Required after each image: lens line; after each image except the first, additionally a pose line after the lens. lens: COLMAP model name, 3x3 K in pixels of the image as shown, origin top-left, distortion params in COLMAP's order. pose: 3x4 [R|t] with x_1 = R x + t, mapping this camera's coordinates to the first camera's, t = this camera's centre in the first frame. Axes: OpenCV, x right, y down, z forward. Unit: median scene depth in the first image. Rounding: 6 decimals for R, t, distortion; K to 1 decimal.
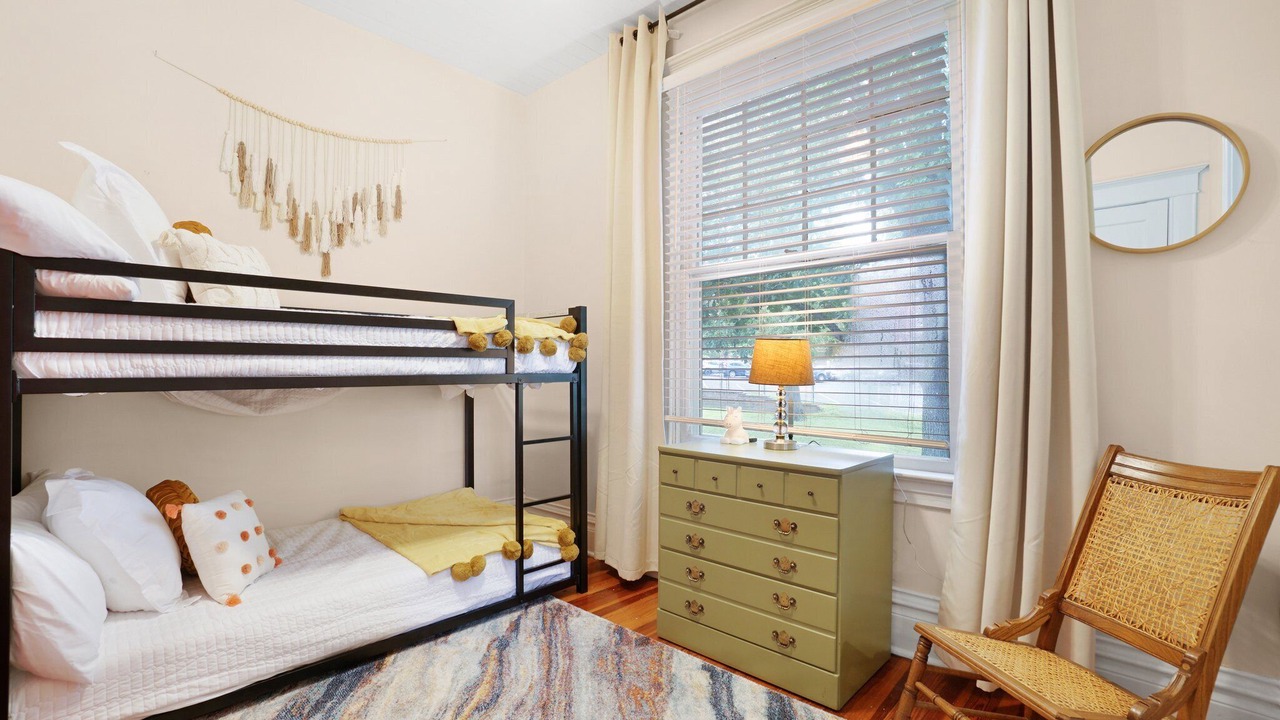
lens RADIAL K [[566.3, 0, 639.3], [0, 566.3, 362.4], [0, 0, 1]] dist [-0.052595, 0.010749]
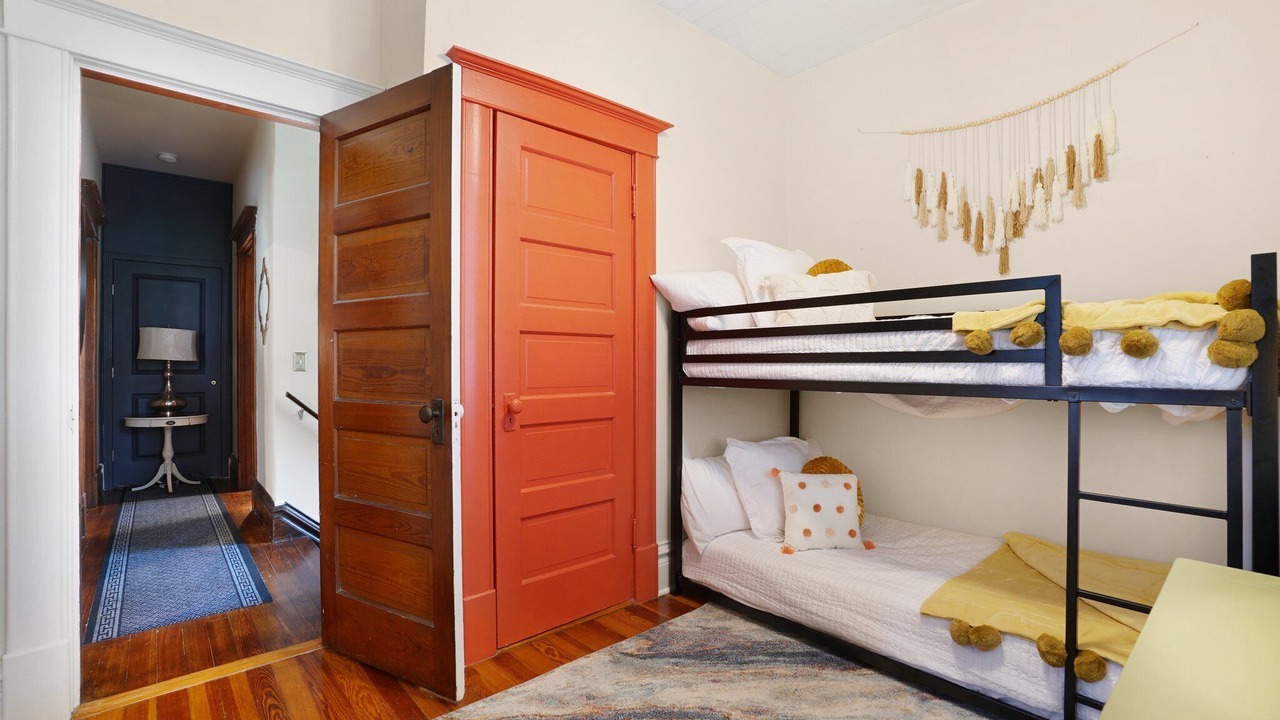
lens RADIAL K [[566.3, 0, 639.0], [0, 566.3, 364.3], [0, 0, 1]] dist [-0.052595, 0.010749]
pose [[-0.099270, -0.003792, -0.995053, 0.470892], [0.003126, 0.999987, -0.004122, -0.004095], [0.995056, -0.003520, -0.099257, 0.582198]]
